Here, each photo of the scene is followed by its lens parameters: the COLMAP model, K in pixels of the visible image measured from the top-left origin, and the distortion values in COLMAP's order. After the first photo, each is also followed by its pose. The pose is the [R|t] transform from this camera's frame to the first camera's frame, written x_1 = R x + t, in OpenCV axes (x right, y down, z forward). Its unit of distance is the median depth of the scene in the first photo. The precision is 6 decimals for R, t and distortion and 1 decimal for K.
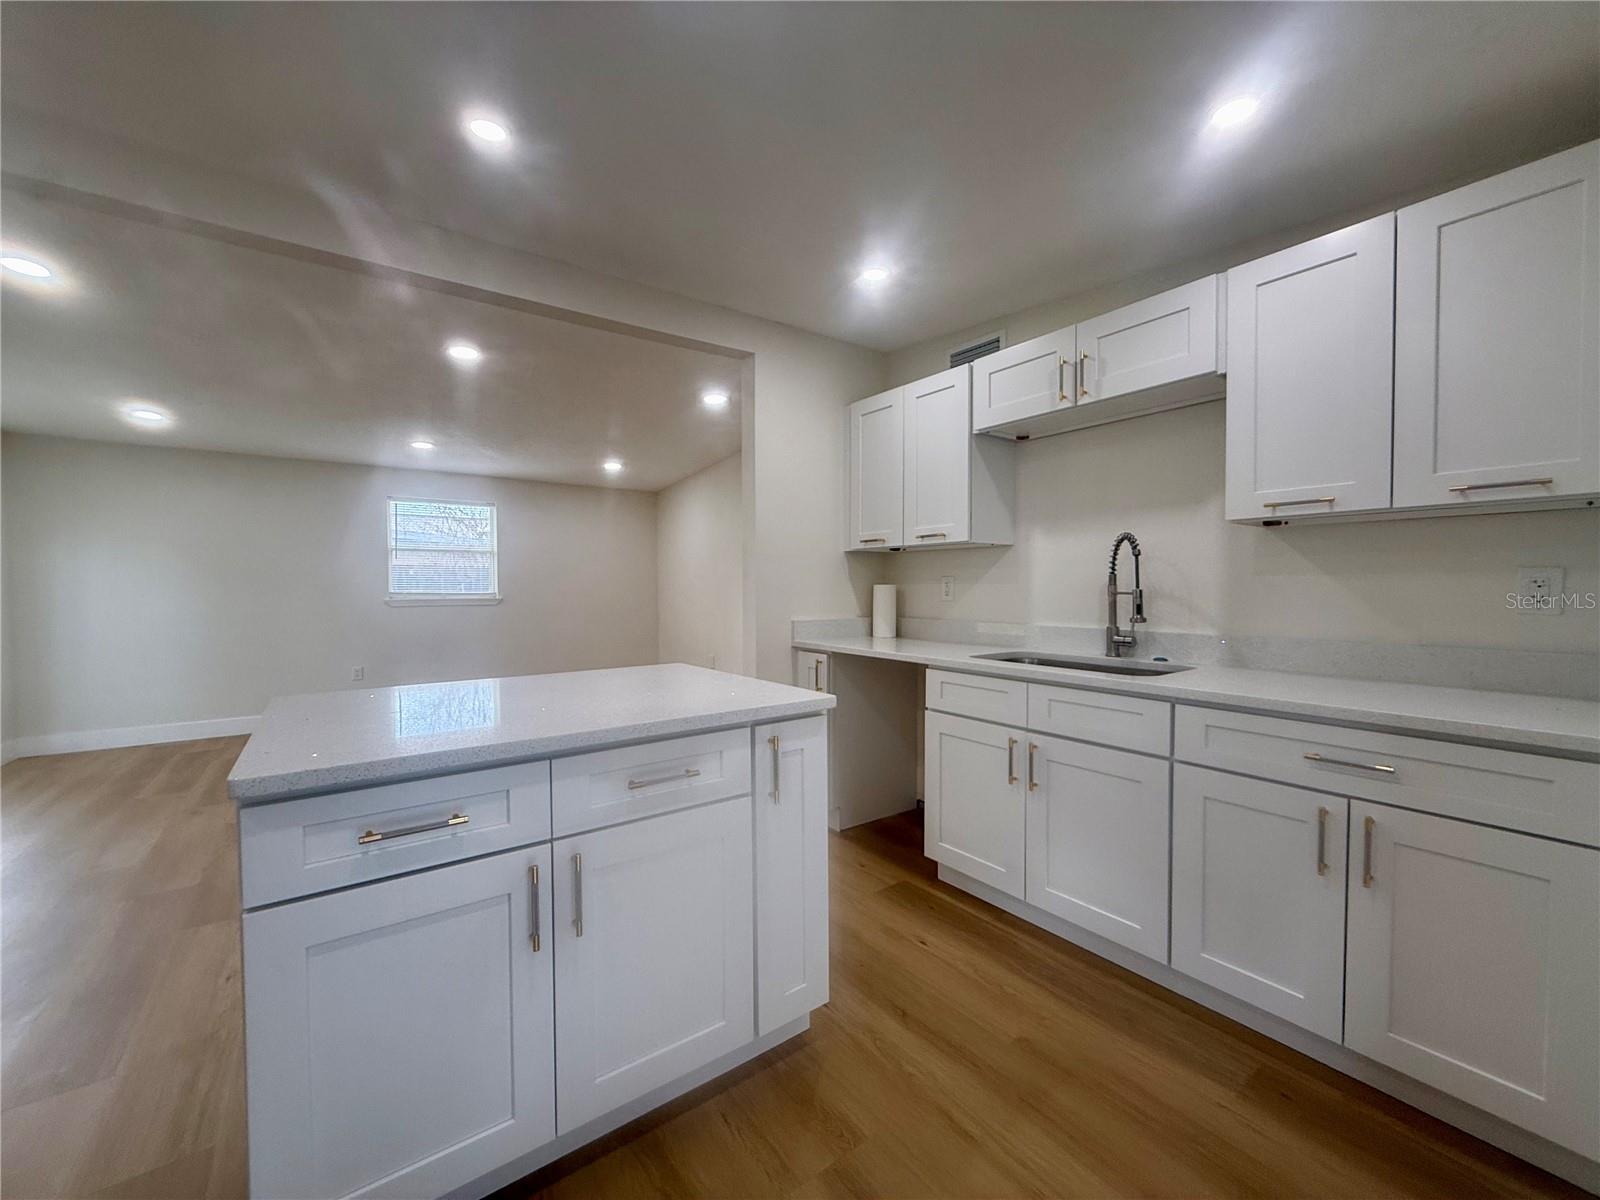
lens RADIAL K [[636.3, 0, 794.1], [0, 636.3, 601.6], [0, 0, 1]] dist [-0.000497, -0.000054]
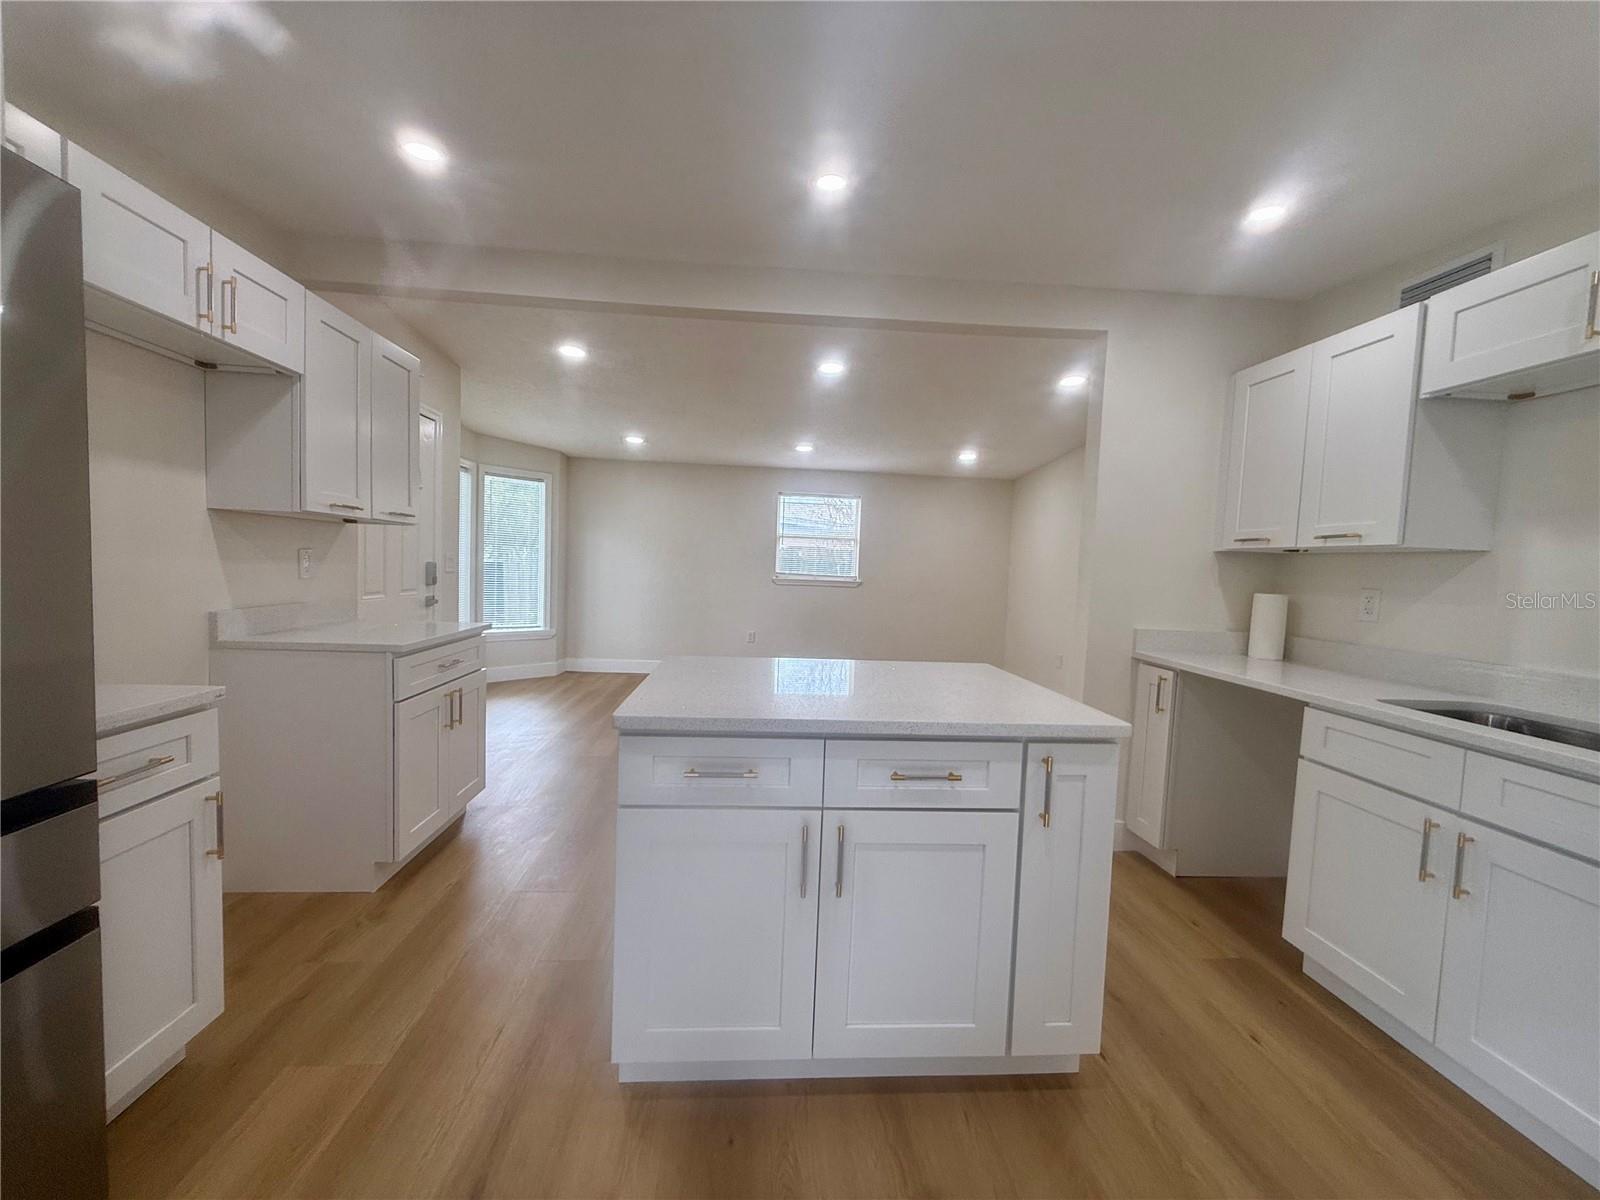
lens RADIAL K [[636.3, 0, 794.1], [0, 636.3, 601.6], [0, 0, 1]] dist [-0.000497, -0.000054]
pose [[0.845382, 0.067091, -0.529933, 0.082790], [-0.053580, 0.997728, 0.040841, -0.023751], [0.531469, -0.006133, 0.847056, -0.006049]]
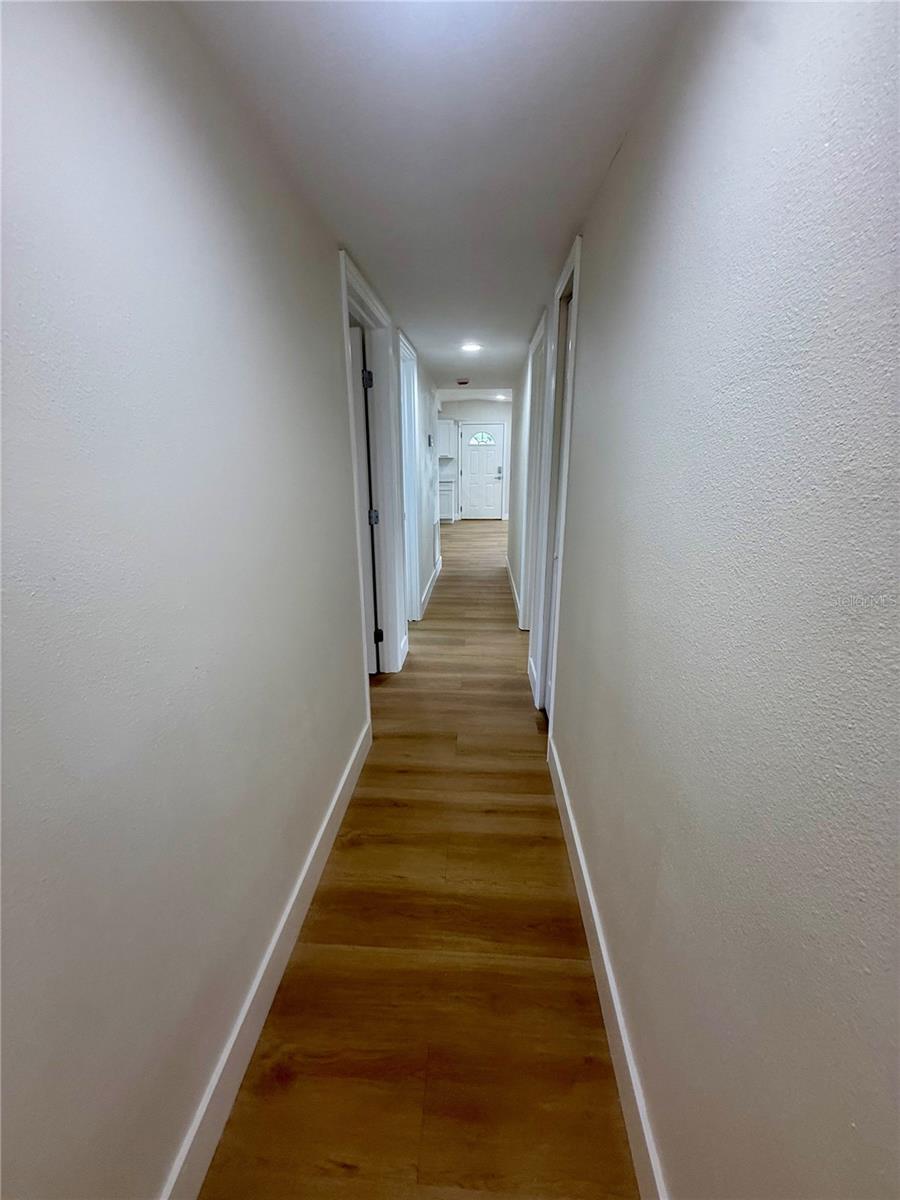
lens RADIAL K [[477.2, 0, 450.0], [0, 477.2, 600.0], [0, 0, 1]] dist [-0.000497, -0.000054]
pose [[-0.638774, 0.227692, -0.734931, 2.155304], [-0.008724, 0.953003, 0.302836, -0.157750], [0.769345, 0.199855, -0.606768, 3.355702]]
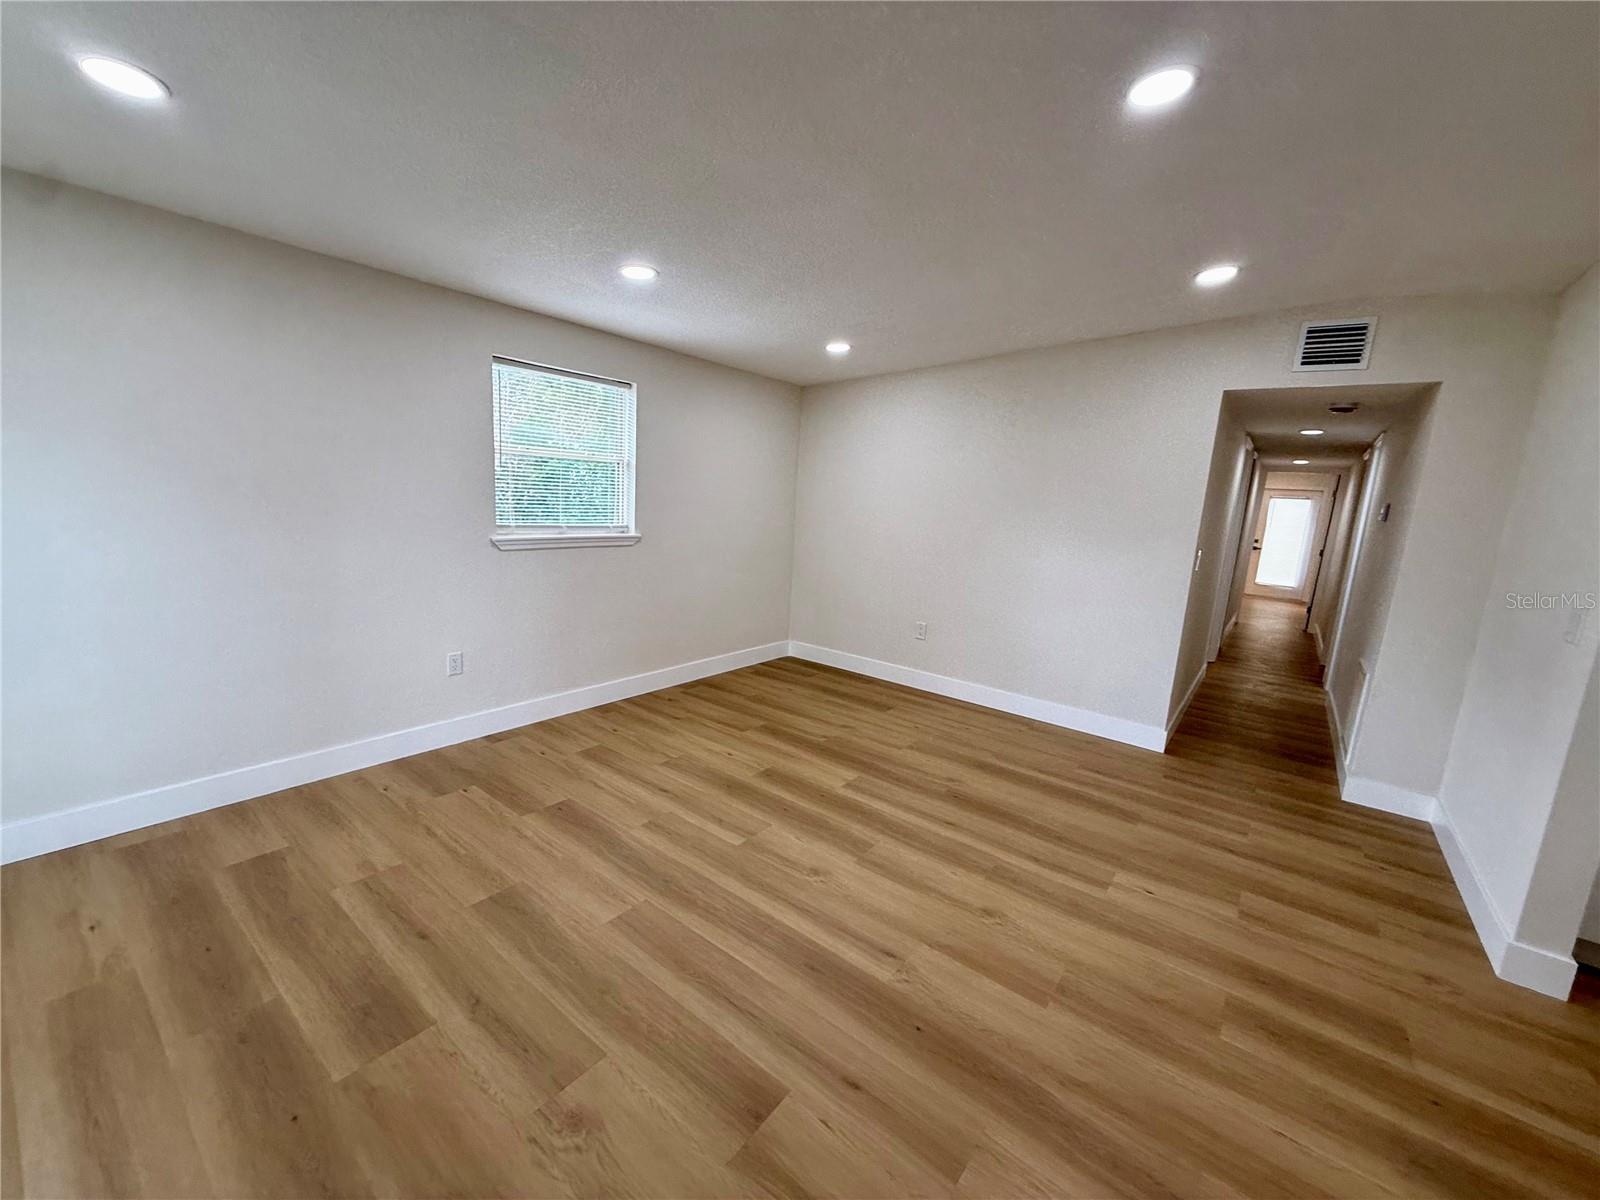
lens RADIAL K [[637.3, 0, 794.0], [0, 637.3, 602.3], [0, 0, 1]] dist [0.000849, 0.000042]
pose [[0.958523, 0.013638, 0.284690, -1.267317], [-0.059767, 0.986265, 0.153980, -0.122293], [-0.278680, -0.164608, 0.946172, 0.831951]]
